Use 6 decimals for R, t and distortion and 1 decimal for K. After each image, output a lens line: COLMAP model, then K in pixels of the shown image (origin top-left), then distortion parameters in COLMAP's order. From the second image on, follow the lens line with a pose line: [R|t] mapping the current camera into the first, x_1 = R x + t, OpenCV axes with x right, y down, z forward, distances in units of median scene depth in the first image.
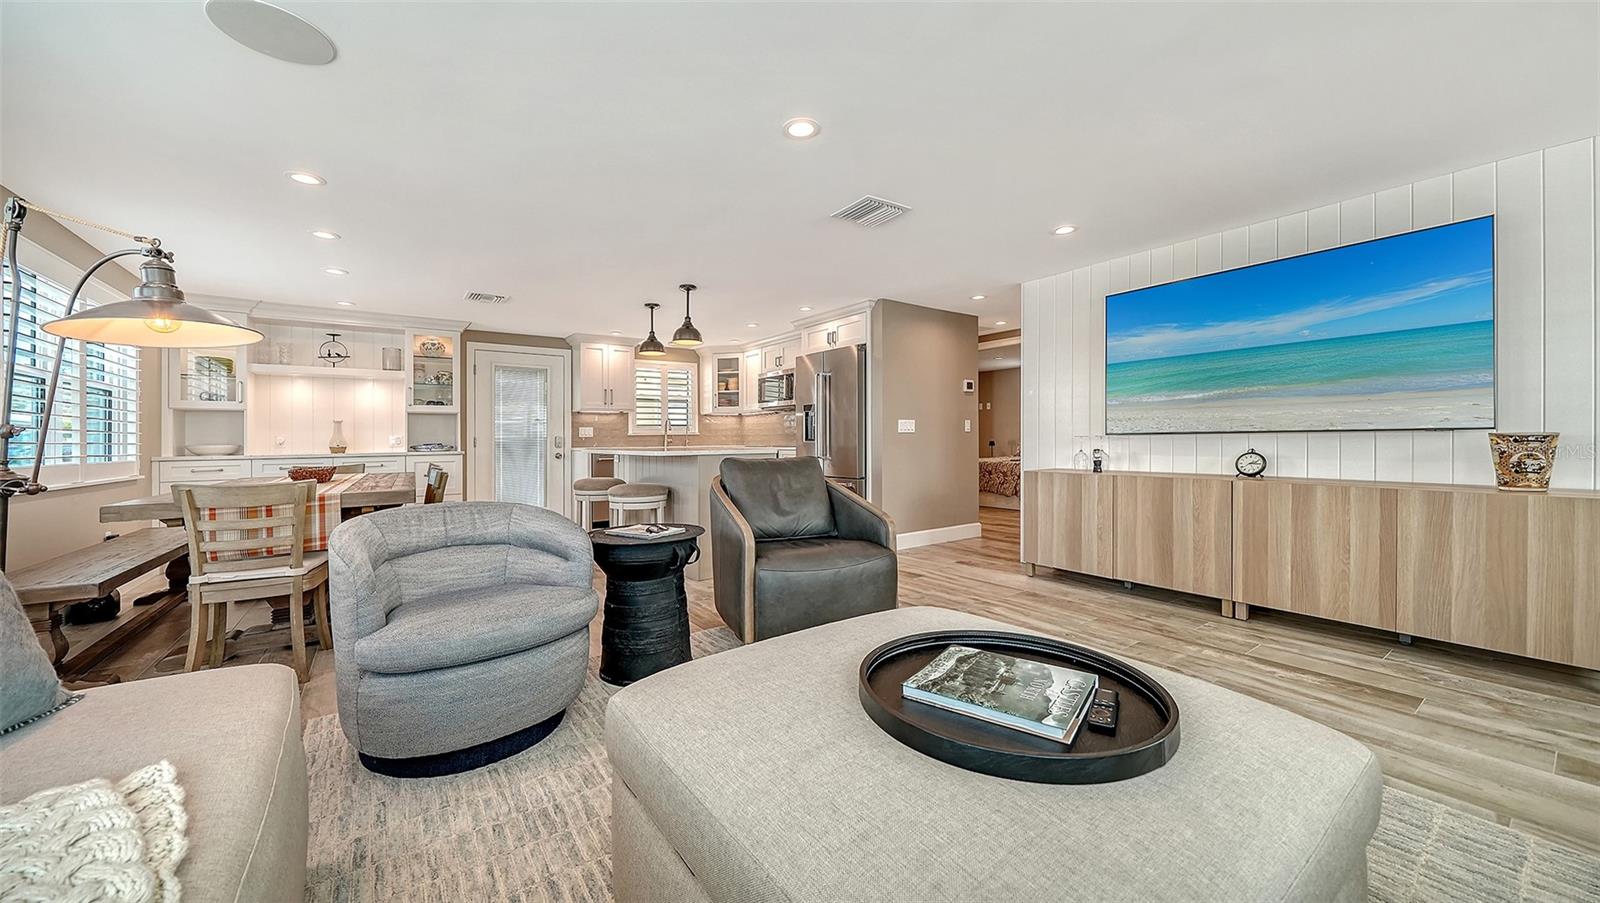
lens RADIAL K [[560.1, 0, 800.1], [0, 560.1, 438.8], [0, 0, 1]] dist [-0.008662, -0.000573]
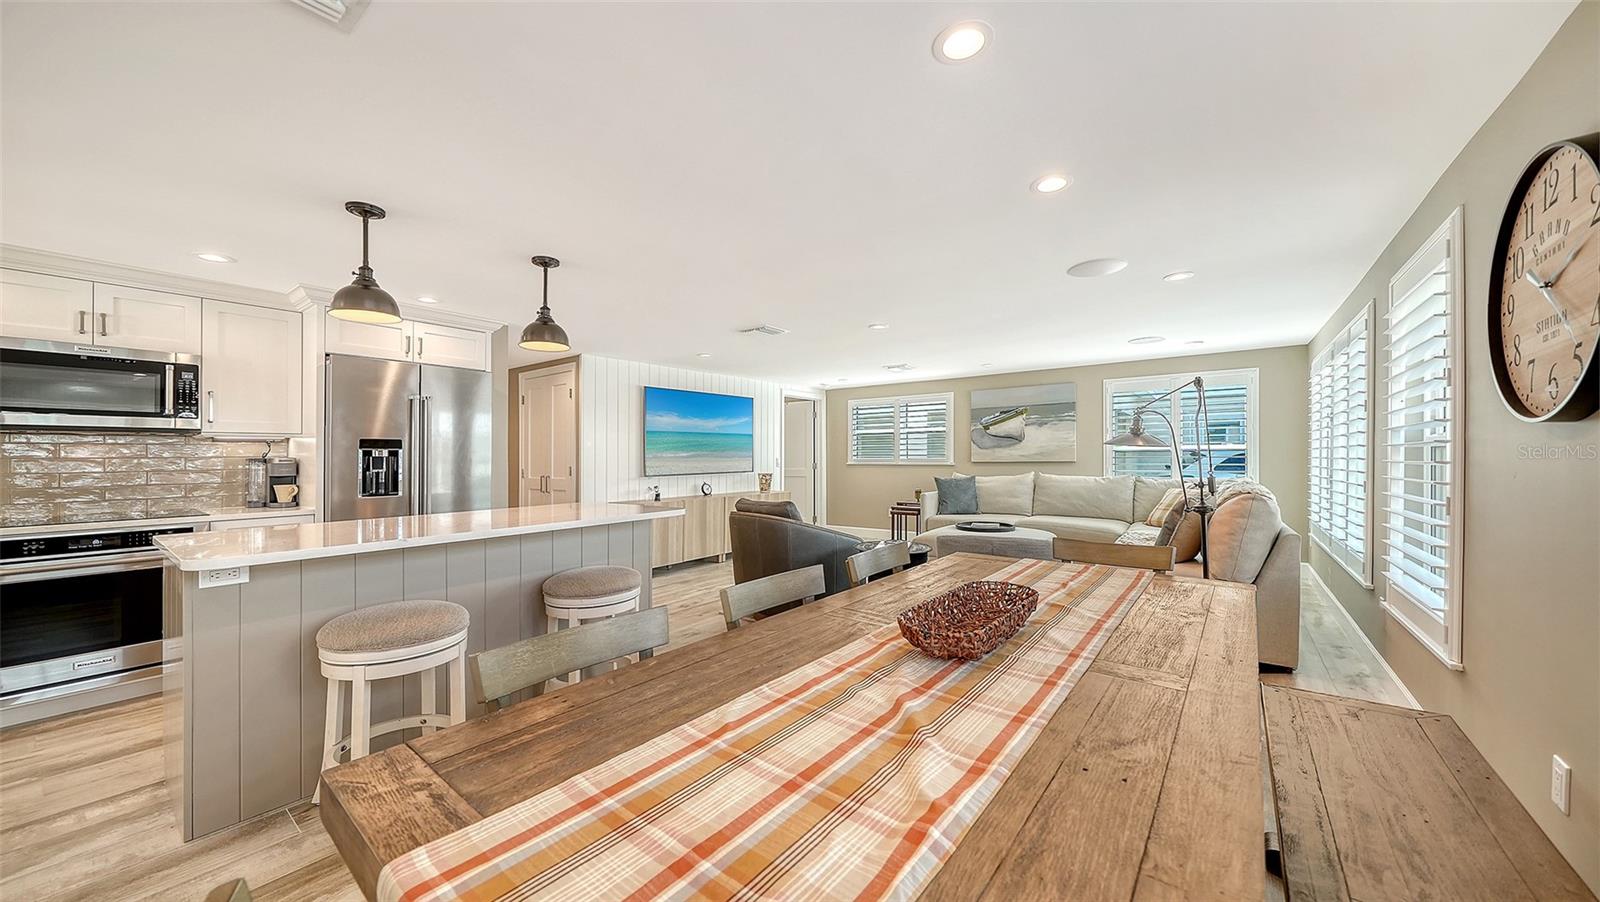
lens RADIAL K [[560.1, 0, 788.3], [0, 560.1, 451.5], [0, 0, 1]] dist [-0.008662, -0.000573]
pose [[-0.275843, 0.023591, 0.960913, -1.031128], [0.012457, 0.999703, -0.020968, -0.039147], [-0.961122, 0.006186, -0.276055, 1.037167]]
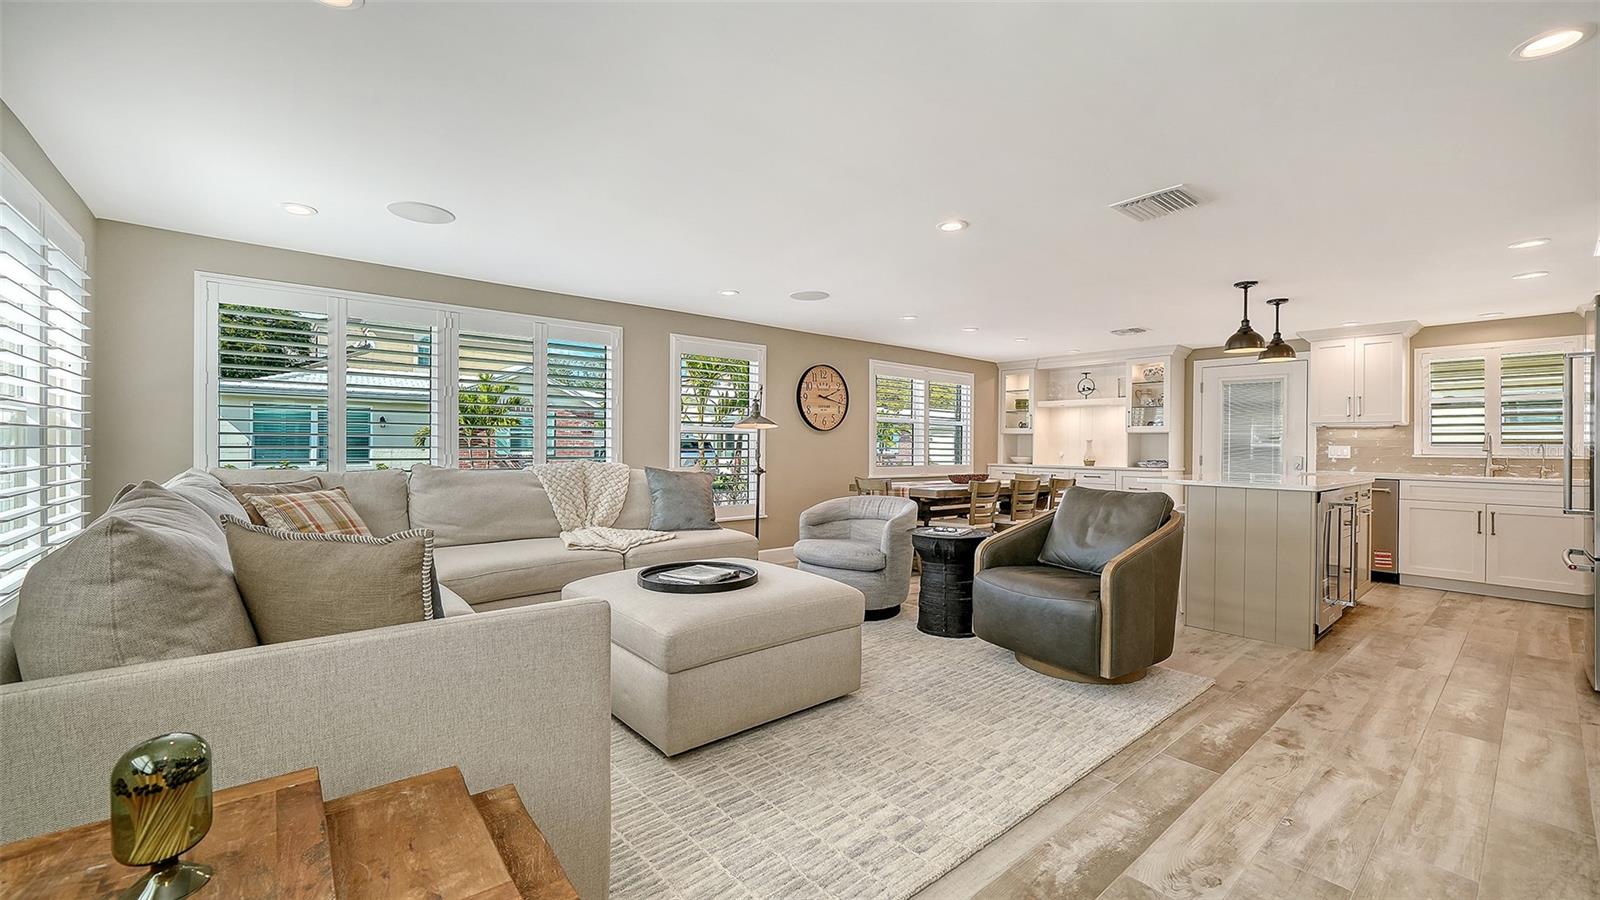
lens RADIAL K [[638.0, 0, 798.4], [0, 638.0, 445.7], [0, 0, 1]] dist [-0.002263, 0.001090]
pose [[0.078351, 0.012991, -0.996841, 0.799129], [-0.010853, 0.999867, 0.012177, -0.040617], [0.996867, 0.009865, 0.078482, 0.293862]]
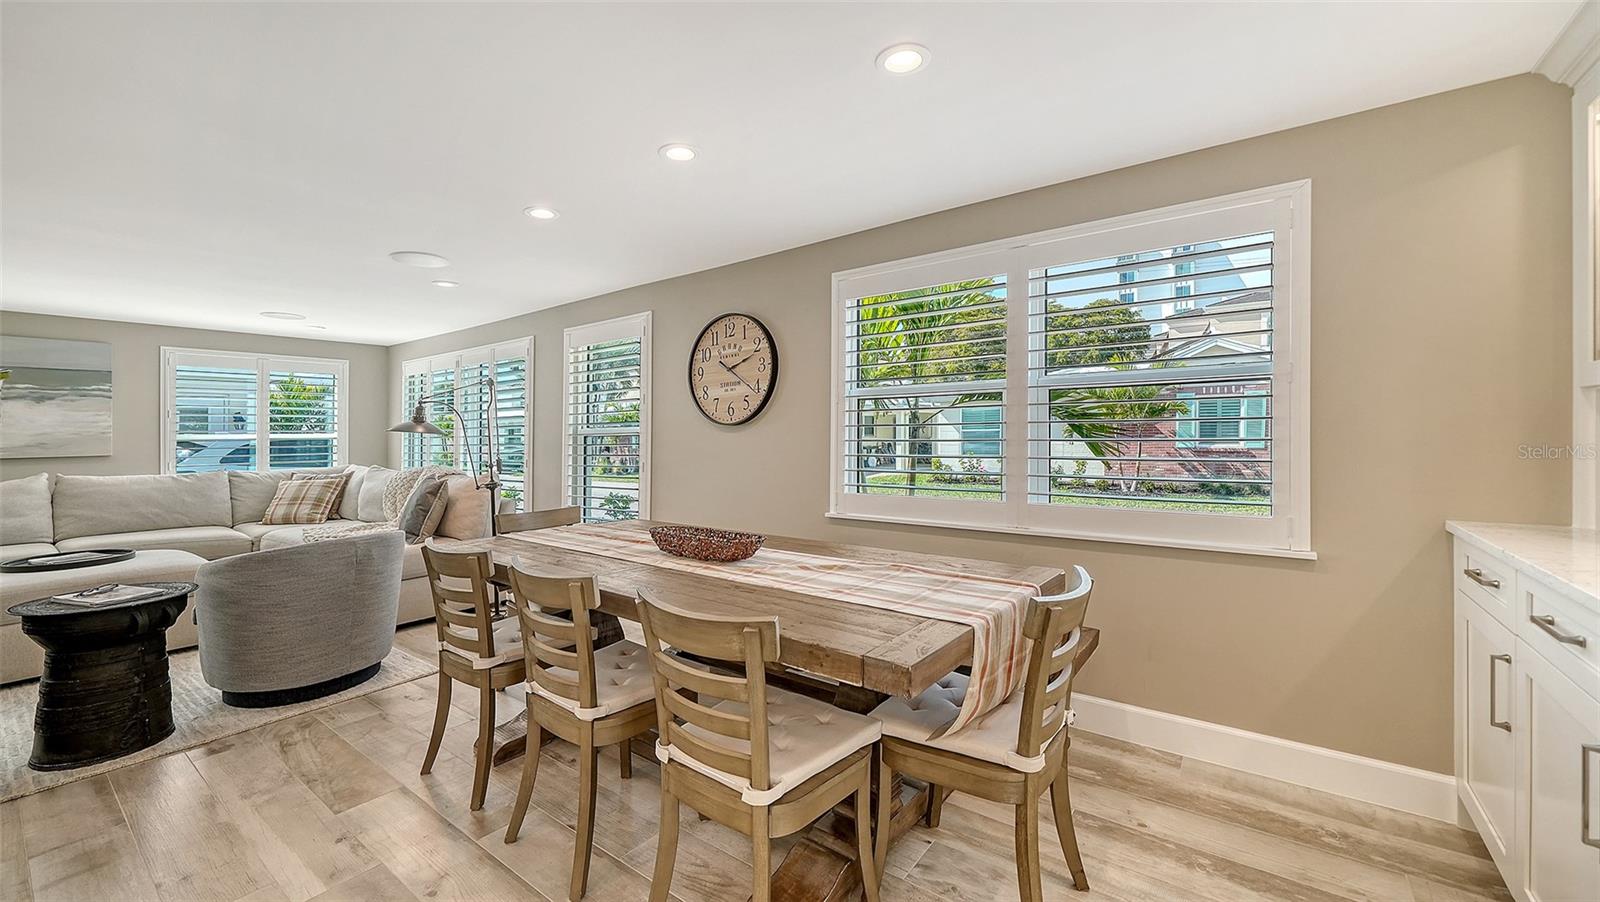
lens RADIAL K [[606.3, 0, 791.6], [0, 606.3, 433.9], [0, 0, 1]] dist [0.001945, -0.002322]
pose [[-0.952773, 0.024188, -0.302718, -0.649905], [0.024841, 0.999690, 0.001692, -0.045435], [0.302665, -0.005907, -0.953079, 1.406818]]
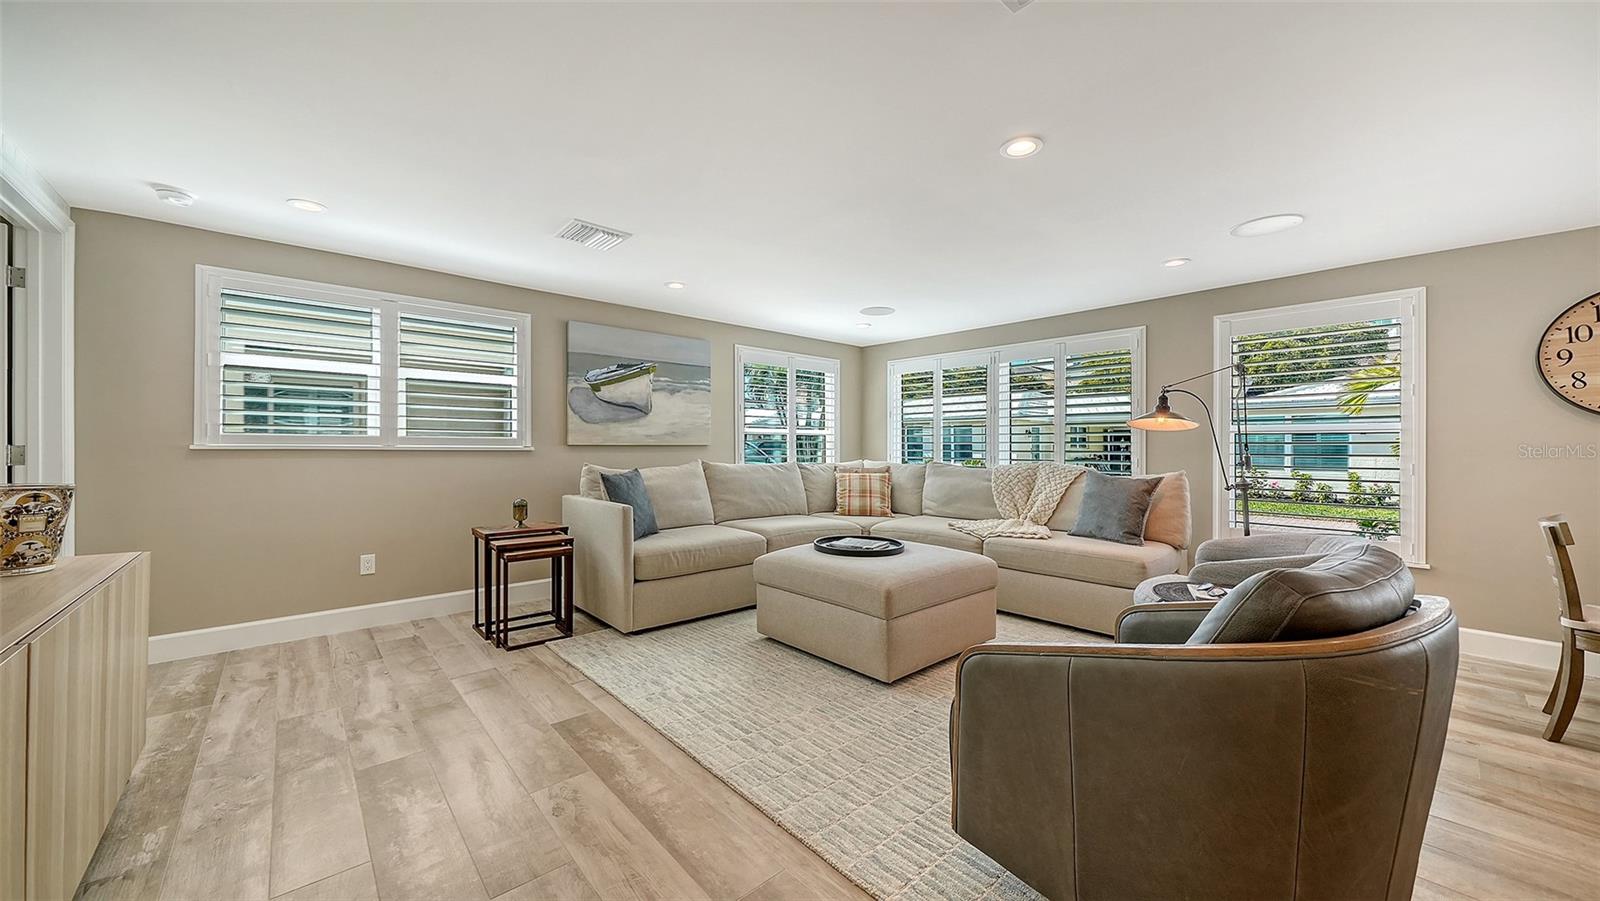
lens RADIAL K [[570.1, 0, 800.4], [0, 570.1, 440.7], [0, 0, 1]] dist [-0.000408, -0.000853]
pose [[-0.994040, 0.003554, -0.108957, 0.265077], [0.004313, 0.999968, -0.006733, -0.033935], [0.108930, -0.007163, -0.994024, 1.064208]]
